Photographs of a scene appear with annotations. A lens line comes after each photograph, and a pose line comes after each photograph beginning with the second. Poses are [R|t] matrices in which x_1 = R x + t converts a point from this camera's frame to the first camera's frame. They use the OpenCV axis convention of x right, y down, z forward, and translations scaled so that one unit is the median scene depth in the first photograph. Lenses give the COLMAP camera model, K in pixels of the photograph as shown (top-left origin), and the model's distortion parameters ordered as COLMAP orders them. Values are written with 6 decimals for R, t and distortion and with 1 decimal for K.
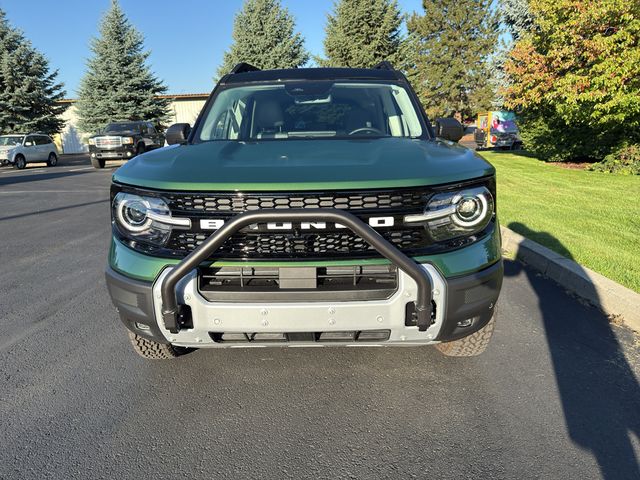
lens RADIAL K [[463.3, 0, 314.3], [0, 463.3, 234.6], [0, 0, 1]] dist [0.039195, -0.042049]
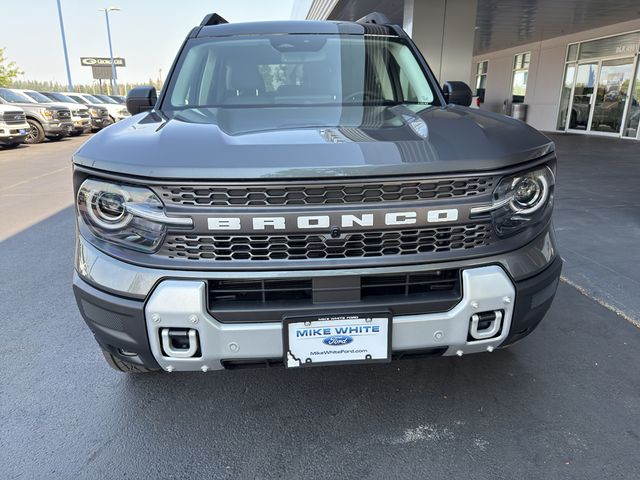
lens RADIAL K [[463.3, 0, 309.8], [0, 463.3, 234.9], [0, 0, 1]] dist [0.039195, -0.042049]
pose [[0.995481, -0.028994, 0.090421, -0.133814], [0.022025, 0.996778, 0.077132, -0.053597], [-0.092366, -0.074792, 0.992912, 0.212040]]
